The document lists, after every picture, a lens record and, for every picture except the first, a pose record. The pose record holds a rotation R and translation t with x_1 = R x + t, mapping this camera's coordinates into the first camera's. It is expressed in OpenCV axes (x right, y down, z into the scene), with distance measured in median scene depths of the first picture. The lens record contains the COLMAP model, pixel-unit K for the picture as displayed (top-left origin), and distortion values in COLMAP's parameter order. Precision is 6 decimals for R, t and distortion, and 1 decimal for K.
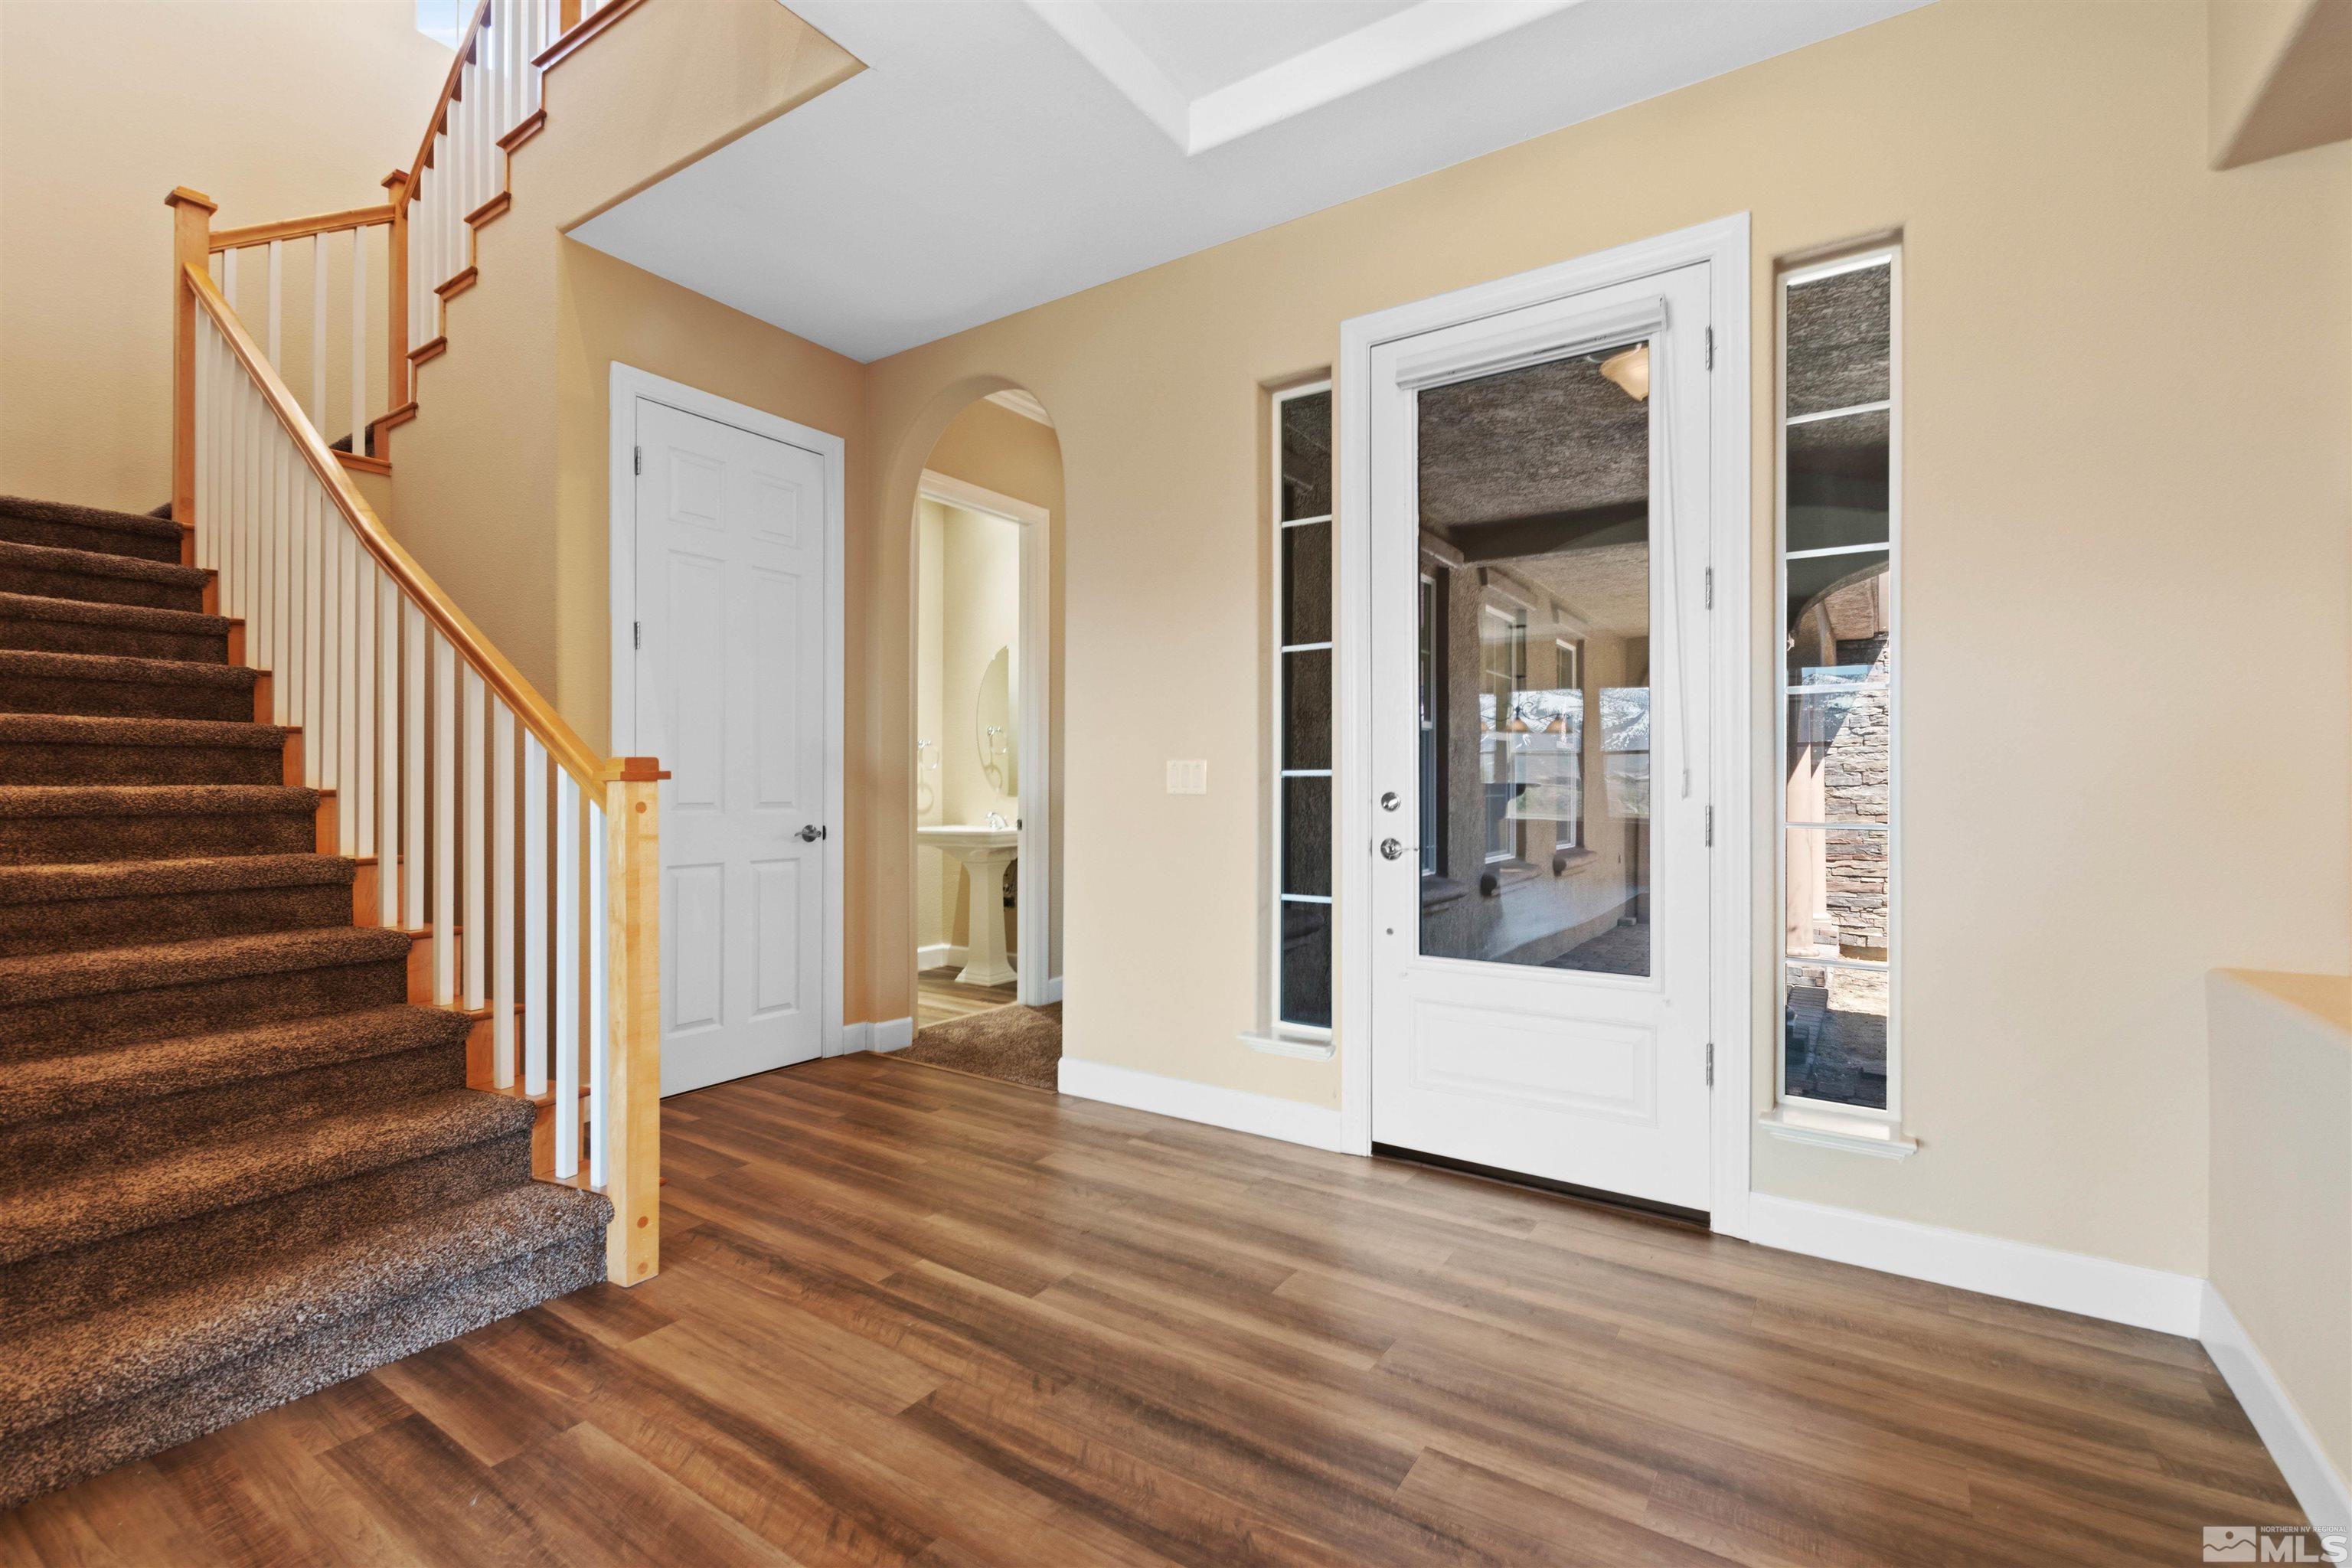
lens RADIAL K [[1024.3, 0, 1176.5], [0, 1024.3, 788.8], [0, 0, 1]] dist [0.006801, -0.002604]
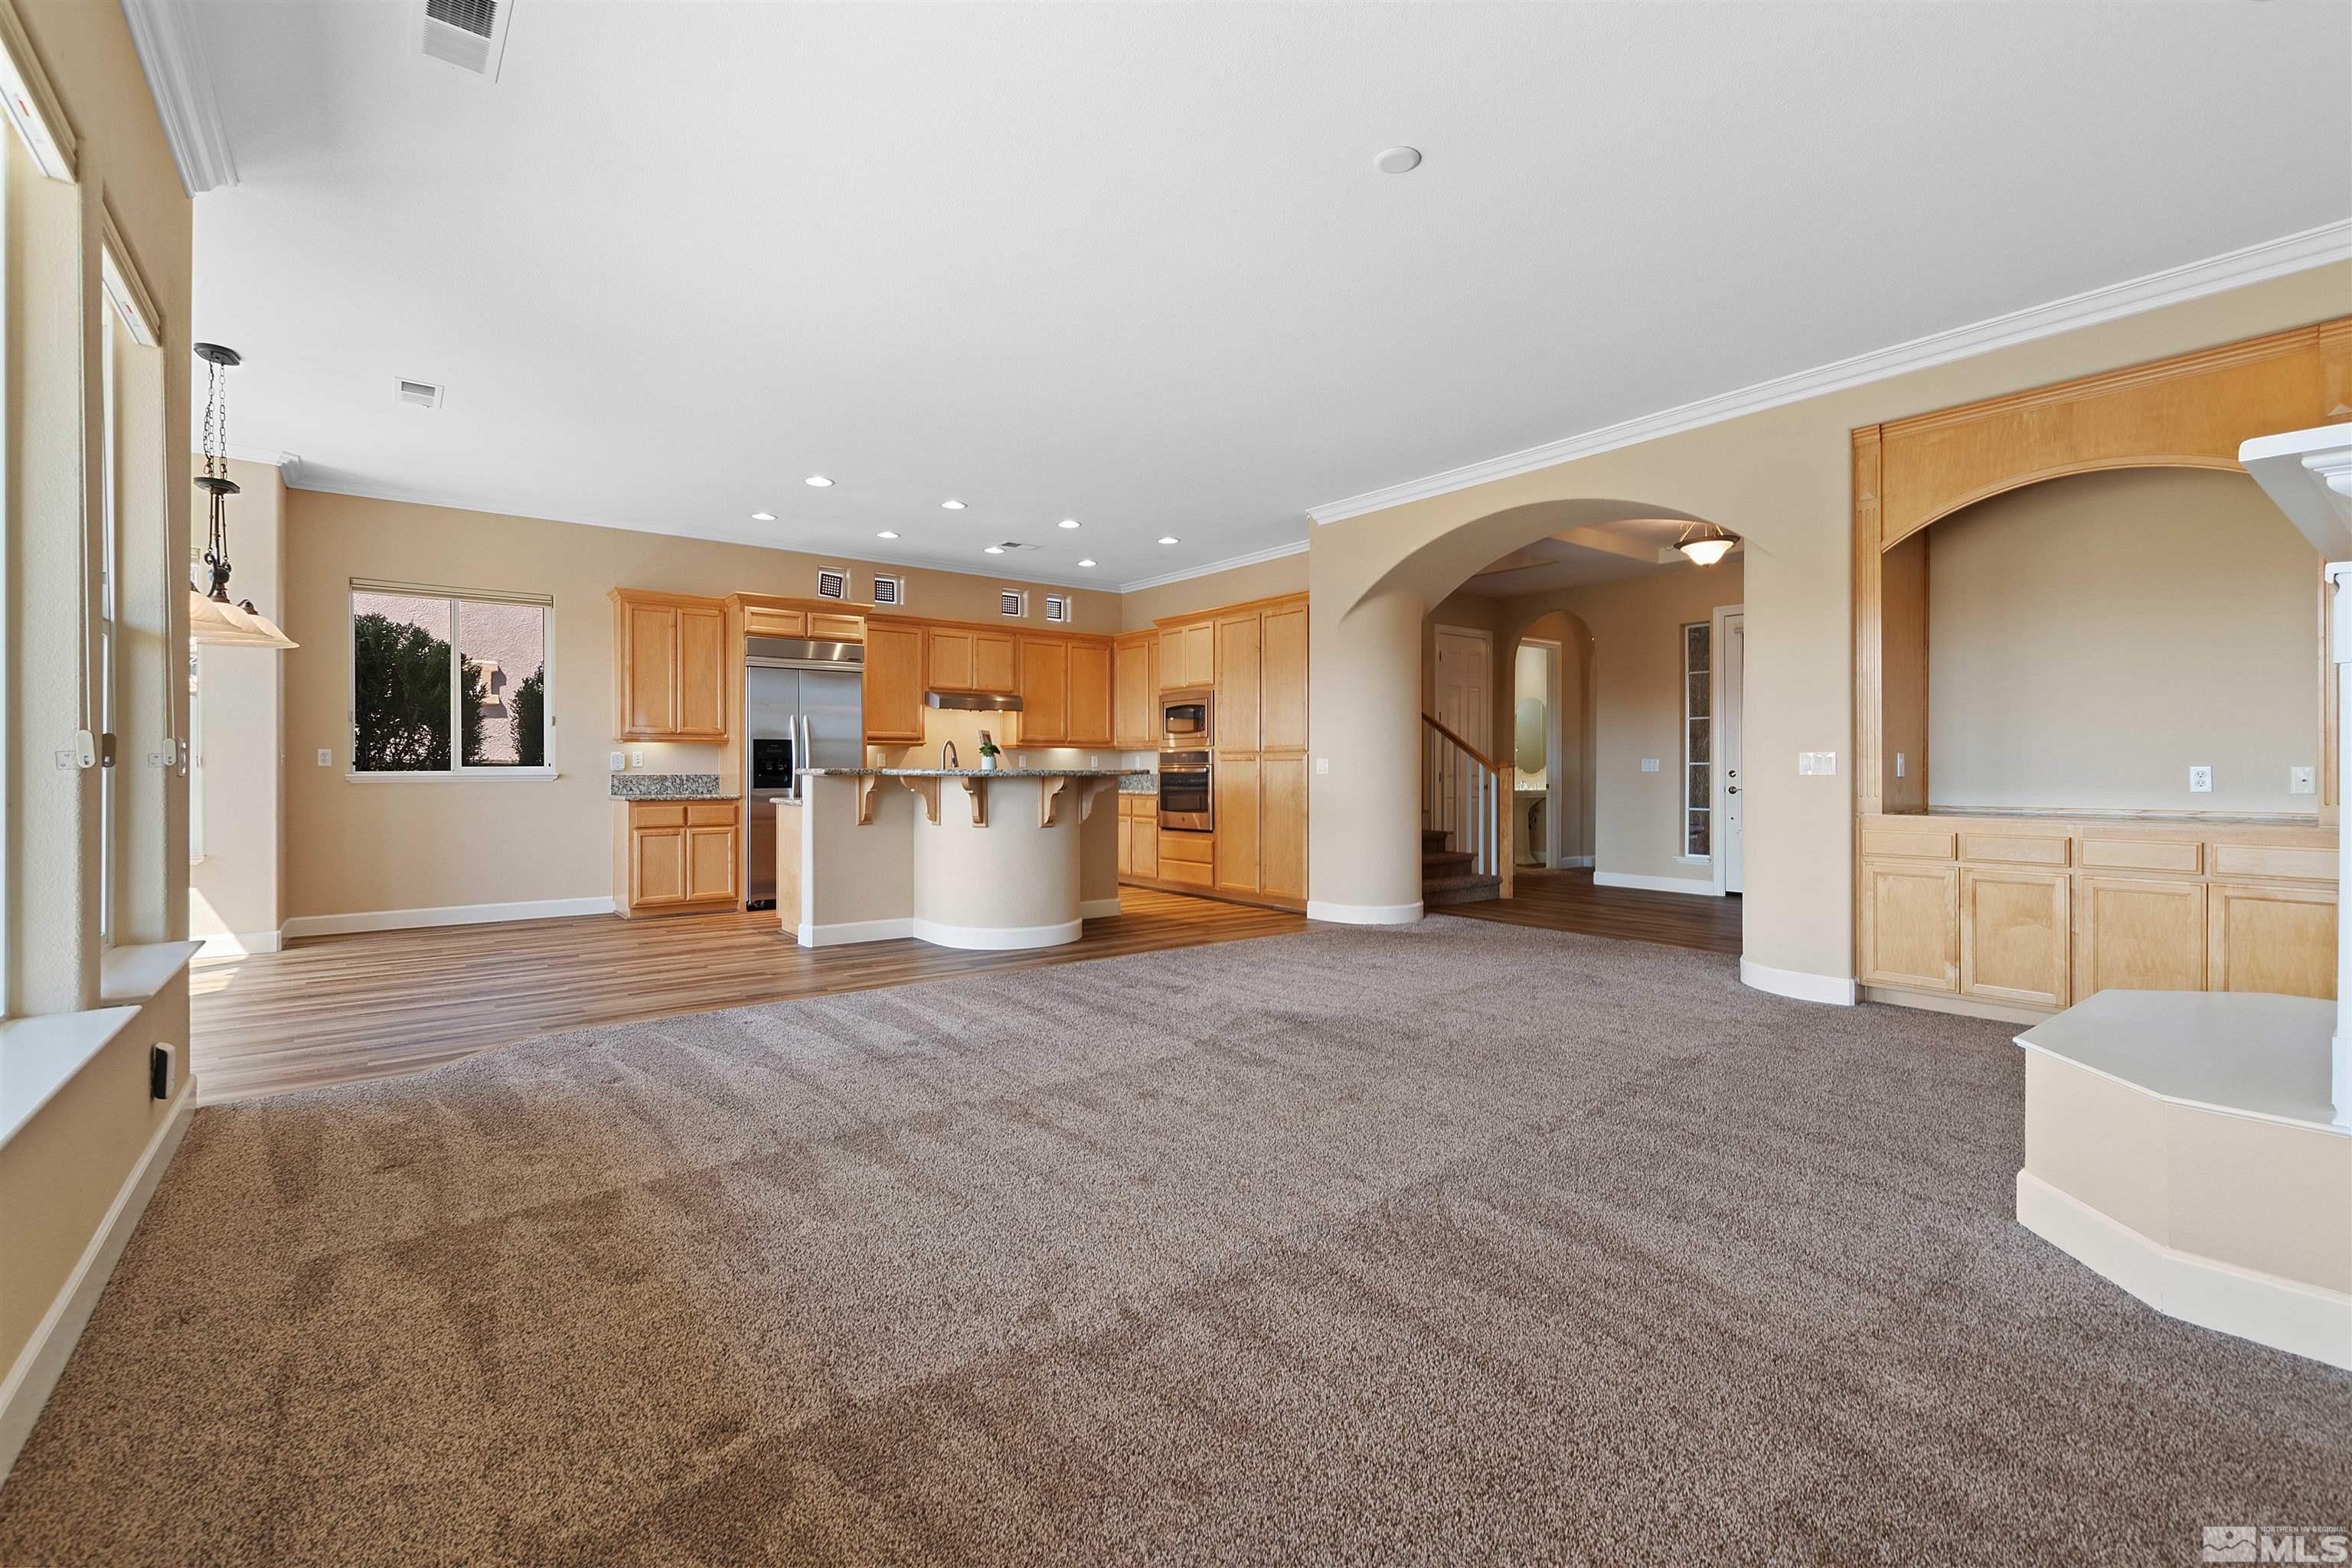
lens RADIAL K [[1024.3, 0, 1186.1], [0, 1024.3, 772.7], [0, 0, 1]] dist [0.006801, -0.002604]
pose [[0.950100, -0.001821, -0.311941, -0.318589], [0.003884, 0.999974, 0.005994, -0.013942], [0.311923, -0.006907, 0.950082, -2.008972]]
